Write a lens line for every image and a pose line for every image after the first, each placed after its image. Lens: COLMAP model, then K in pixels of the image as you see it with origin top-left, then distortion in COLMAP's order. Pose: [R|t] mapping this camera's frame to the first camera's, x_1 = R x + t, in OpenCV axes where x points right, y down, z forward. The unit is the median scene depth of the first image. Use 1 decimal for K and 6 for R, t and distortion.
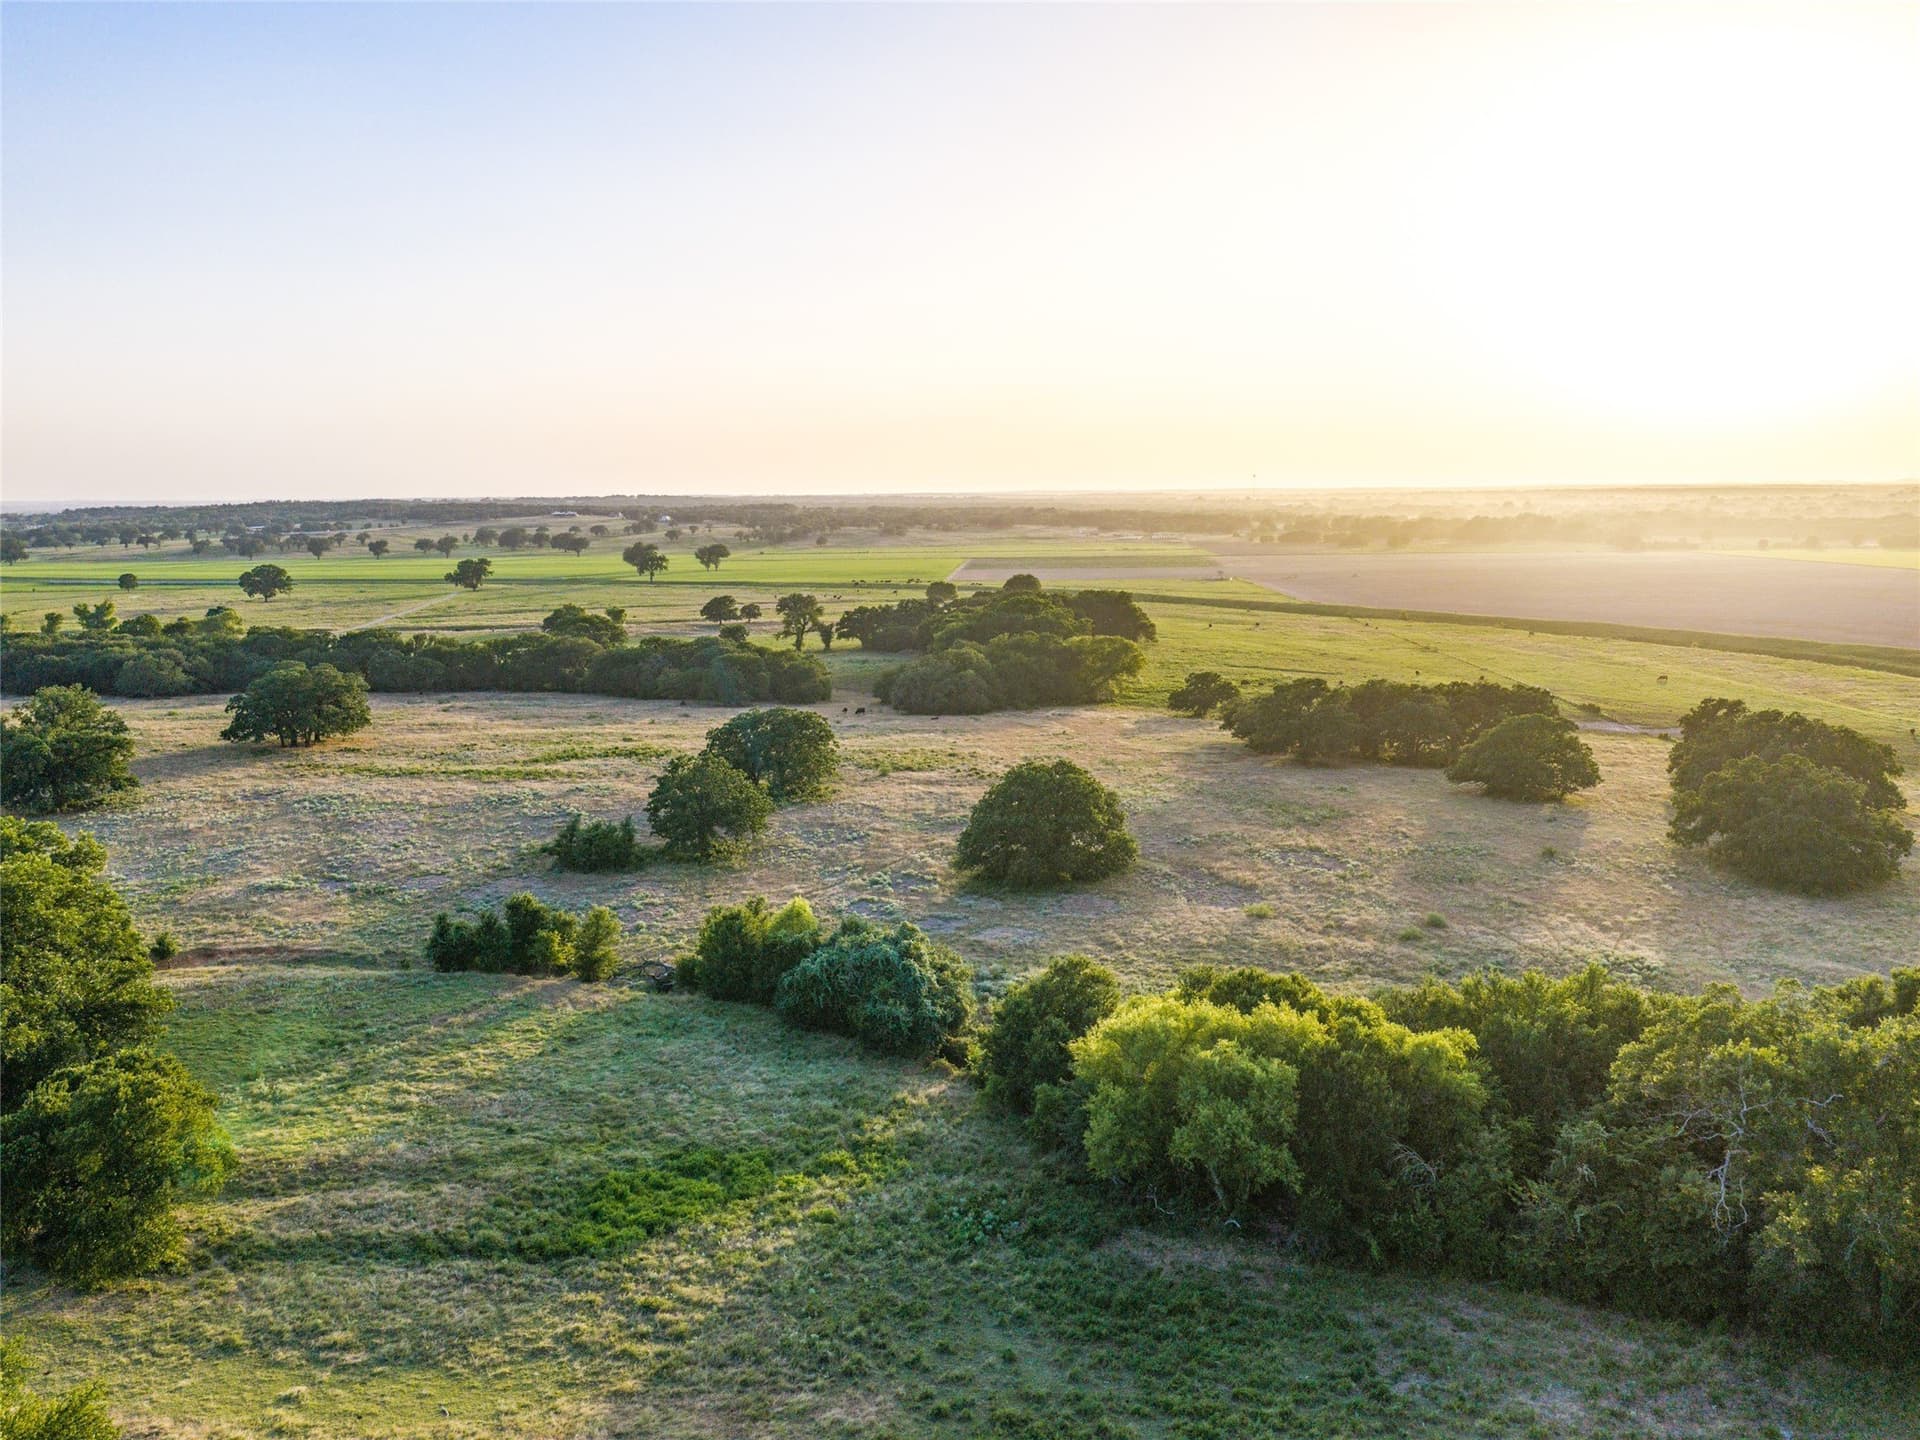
lens RADIAL K [[1710.0, 0, 960.0], [0, 1710.0, 720.0], [0, 0, 1]] dist [-0.003280, -0.006931]
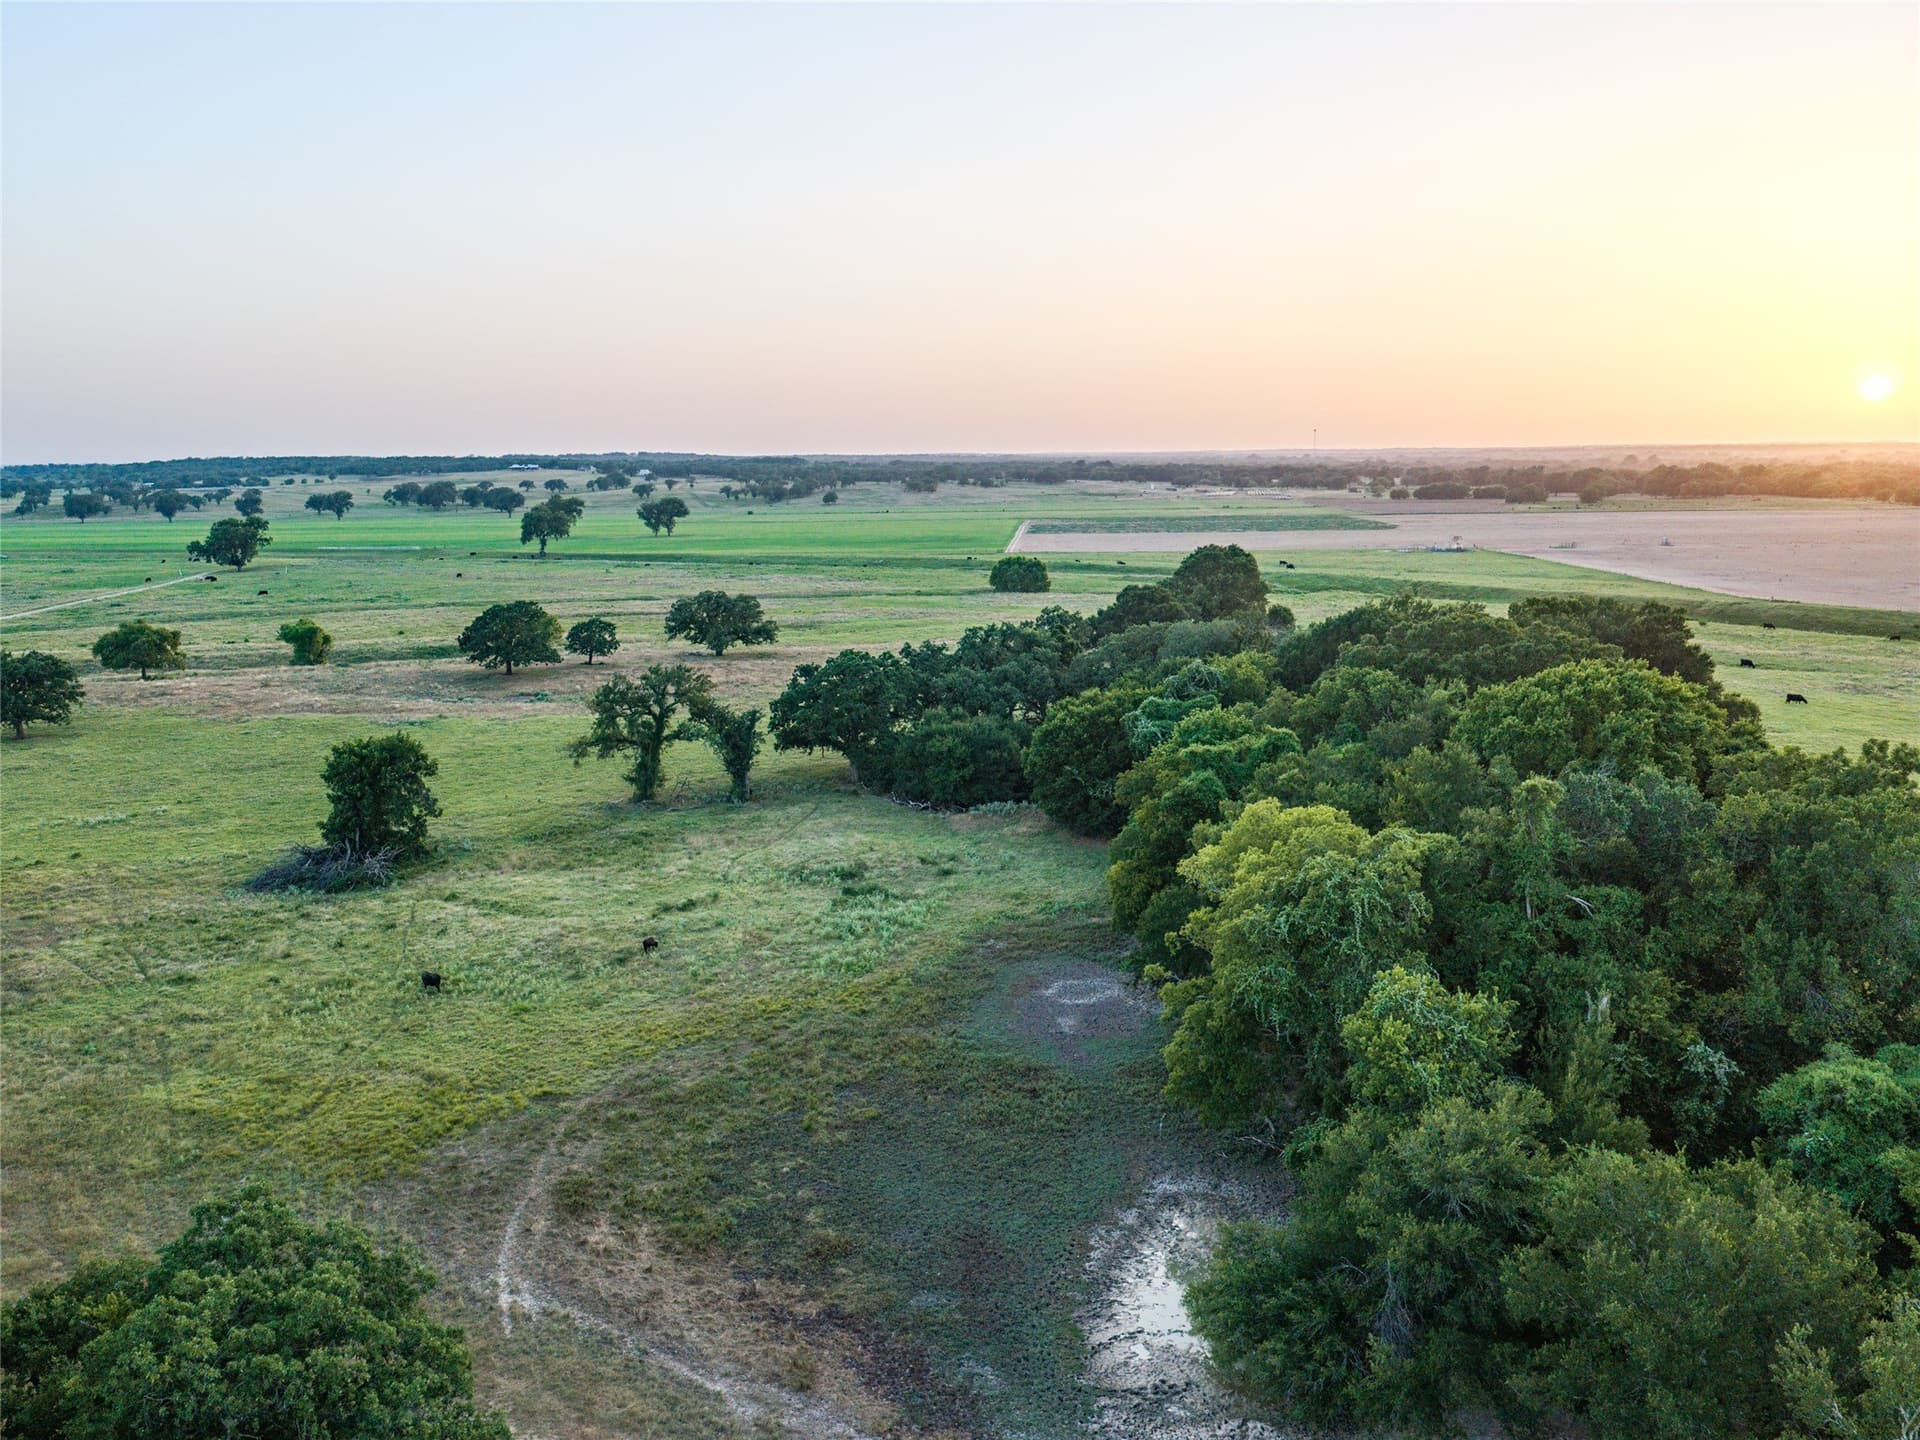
lens RADIAL K [[1710.0, 0, 960.0], [0, 1710.0, 720.0], [0, 0, 1]] dist [-0.003280, -0.006931]
pose [[0.999902, 0.000681, -0.013972, -0.017524], [-0.000395, 0.999790, 0.020506, -0.032736], [0.013983, -0.020499, 0.999692, 0.369710]]
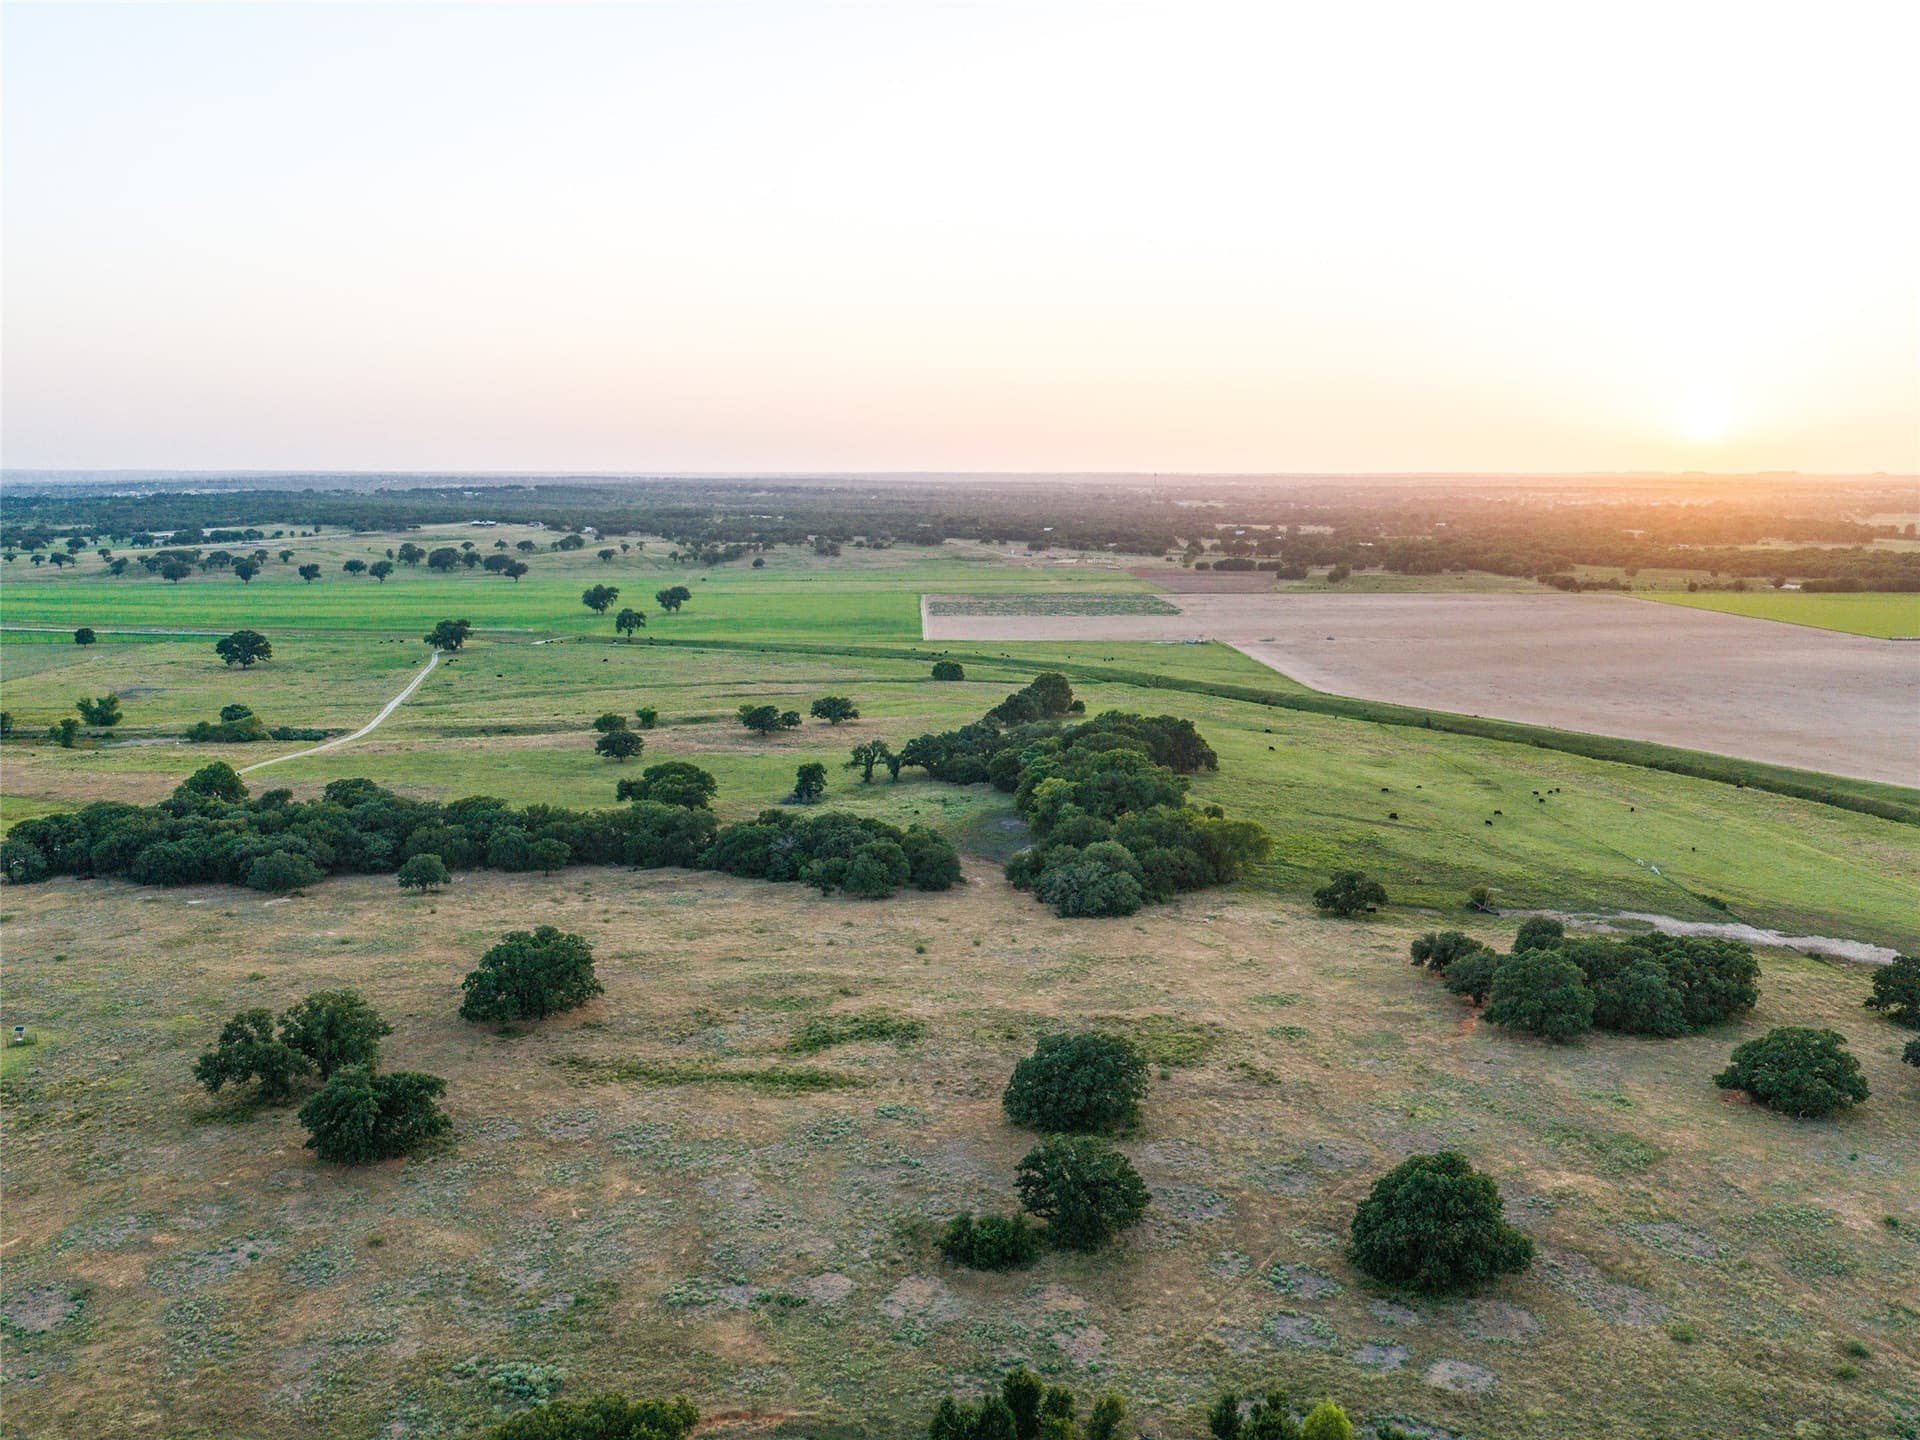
lens RADIAL K [[1710.0, 0, 960.0], [0, 1710.0, 720.0], [0, 0, 1]] dist [-0.003280, -0.006931]
pose [[0.997510, 0.004010, 0.070408, -0.059462], [-0.004951, 0.999901, 0.013185, -0.048145], [-0.070348, -0.013501, 0.997431, -0.000340]]
